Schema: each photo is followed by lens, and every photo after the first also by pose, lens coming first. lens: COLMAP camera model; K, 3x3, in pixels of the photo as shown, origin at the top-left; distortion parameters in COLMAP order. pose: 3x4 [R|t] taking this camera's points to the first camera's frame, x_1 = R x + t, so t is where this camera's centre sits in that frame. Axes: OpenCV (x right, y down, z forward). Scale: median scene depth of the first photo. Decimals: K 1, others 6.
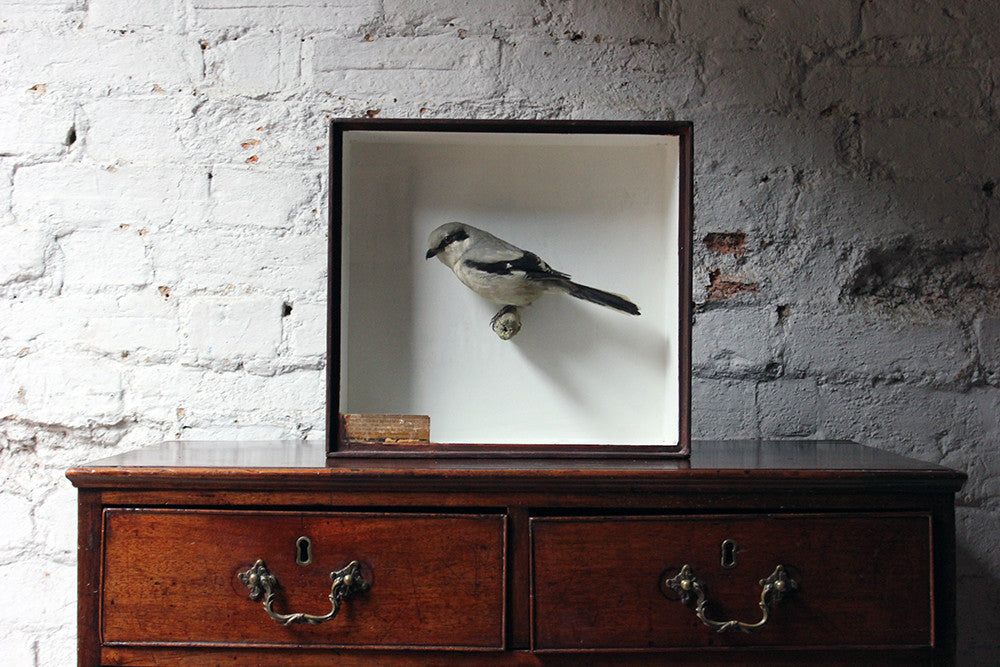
lens RADIAL K [[1691.4, 0, 494.5], [0, 1691.4, 307.2], [0, 0, 1]] dist [0.030182, 0.000000]
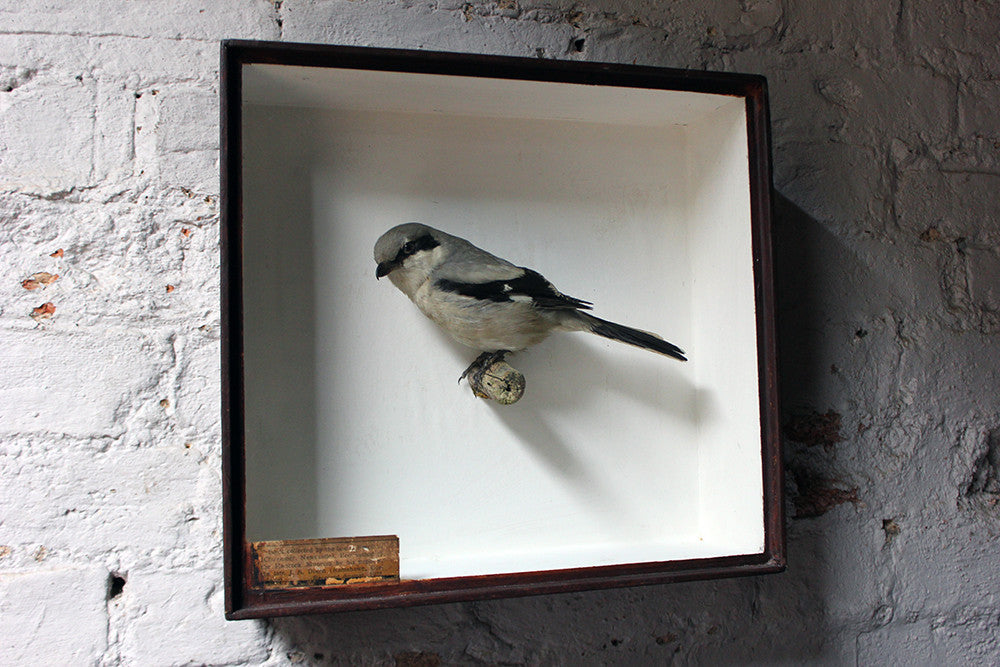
lens RADIAL K [[1055.4, 0, 500.4], [0, 1055.4, 333.5], [0, 0, 1]] dist [-0.065145, 0.000000]
pose [[0.962245, -0.013571, 0.271846, -0.092983], [0.017652, 0.999765, -0.012572, -0.072798], [-0.271612, 0.016896, 0.962259, 0.638771]]
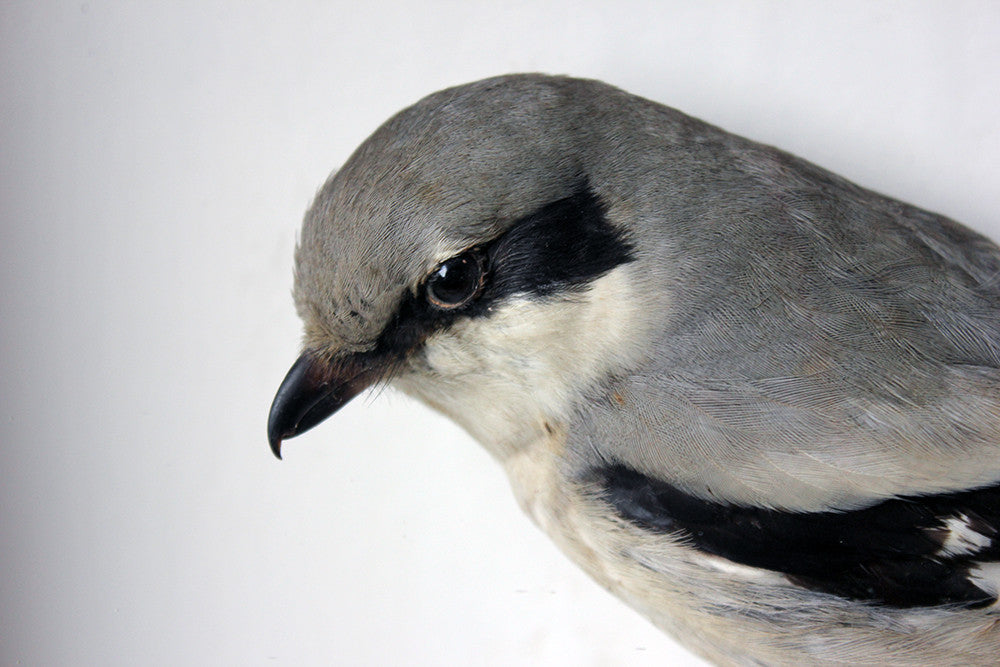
lens RADIAL K [[2337.5, 0, 508.4], [0, 2337.5, 336.4], [0, 0, 1]] dist [0.107405, 0.000000]
pose [[0.998676, 0.028271, -0.042974, -0.021081], [-0.005410, 0.888527, 0.458793, -0.165028], [0.051154, -0.457953, 0.887503, 0.840523]]
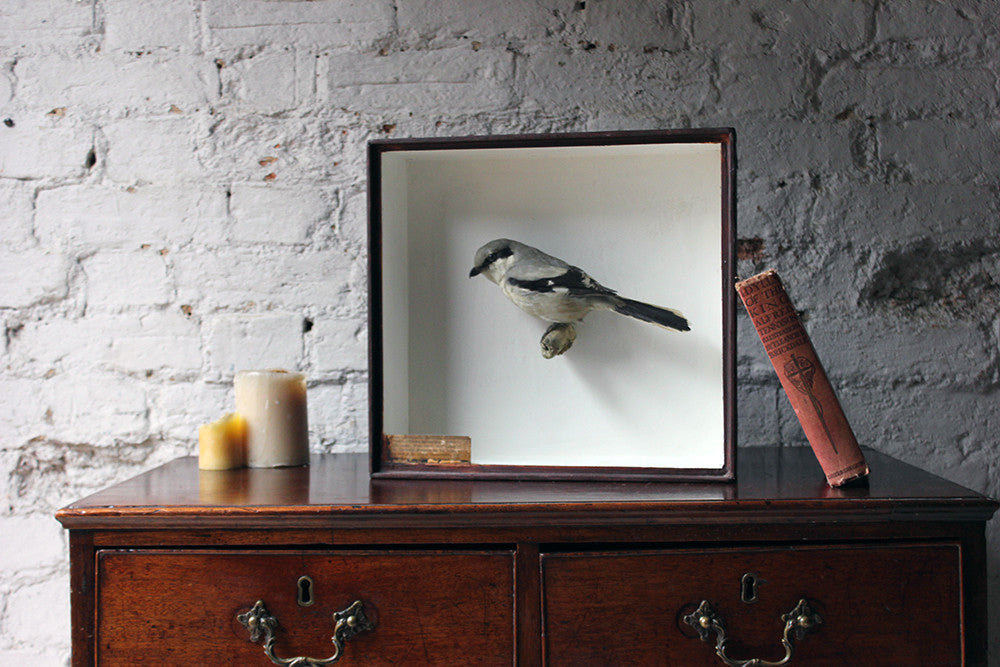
lens RADIAL K [[1499.7, 0, 516.5], [0, 1499.7, 325.6], [0, 0, 1]] dist [-0.009962, 0.000000]
pose [[0.999569, -0.021496, -0.020013, 0.019100], [0.021962, 0.999487, 0.023327, -0.016428], [0.019502, -0.023756, 0.999528, 0.110352]]
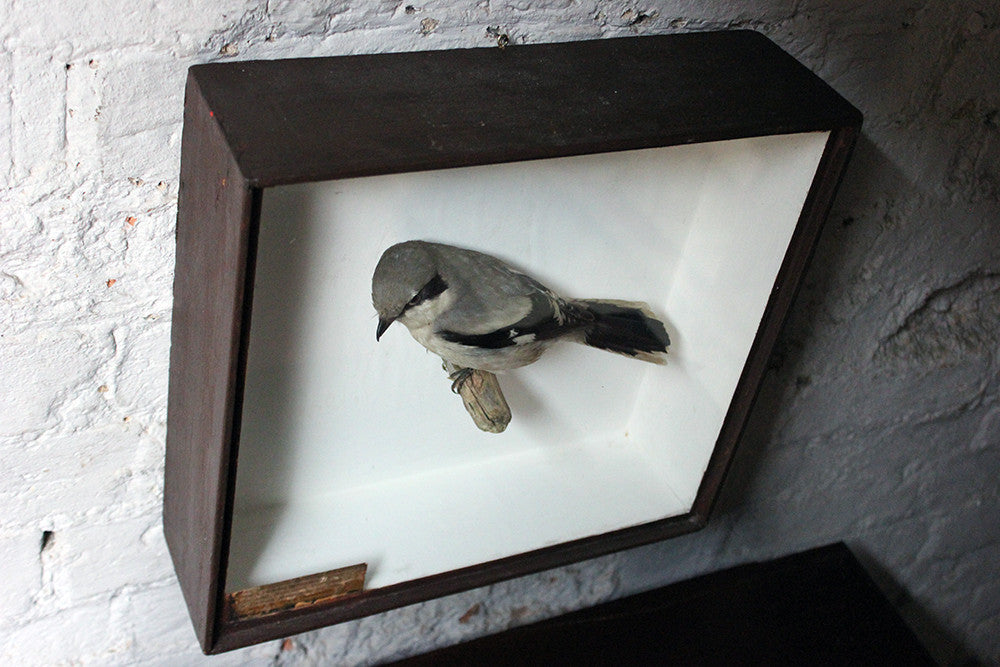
lens RADIAL K [[1405.7, 0, 505.6], [0, 1405.7, 328.9], [0, 0, 1]] dist [-0.012433, 0.000000]
pose [[0.890422, -0.135320, 0.434553, -0.174886], [-0.198090, 0.744381, 0.637697, -0.346160], [-0.409766, -0.653900, 0.636008, 0.707057]]
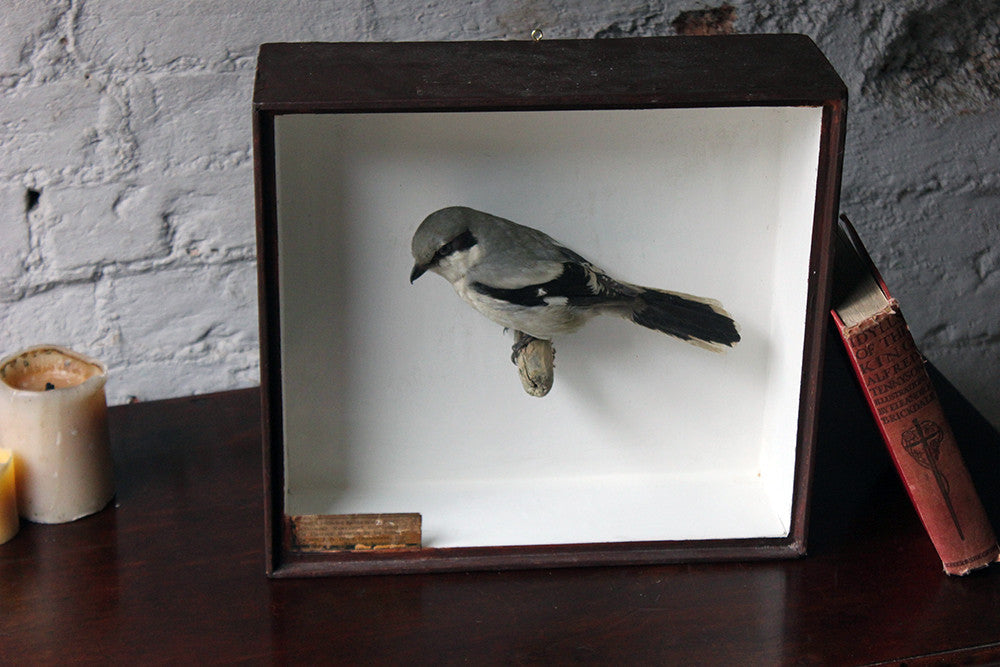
lens RADIAL K [[2337.5, 0, 502.3], [0, 2337.5, 294.7], [0, 0, 1]] dist [0.107405, 0.000000]
pose [[0.962613, -0.118097, 0.243781, -0.169364], [-0.004605, 0.892695, 0.450638, -0.349780], [-0.270841, -0.434913, 0.858776, 0.206800]]
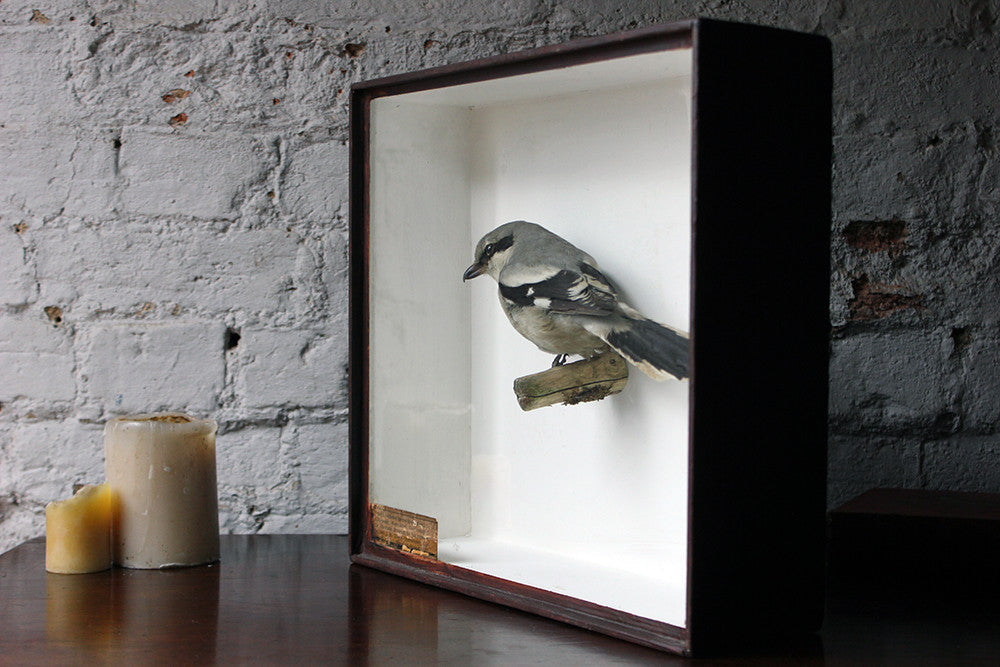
lens RADIAL K [[1548.9, 0, 518.5], [0, 1548.9, 322.6], [0, 0, 1]] dist [0.001206, 0.000000]
pose [[0.999650, -0.006206, -0.025708, 0.009103], [0.007313, 0.999041, 0.043164, -0.031175], [0.025416, -0.043337, 0.998737, 0.376081]]
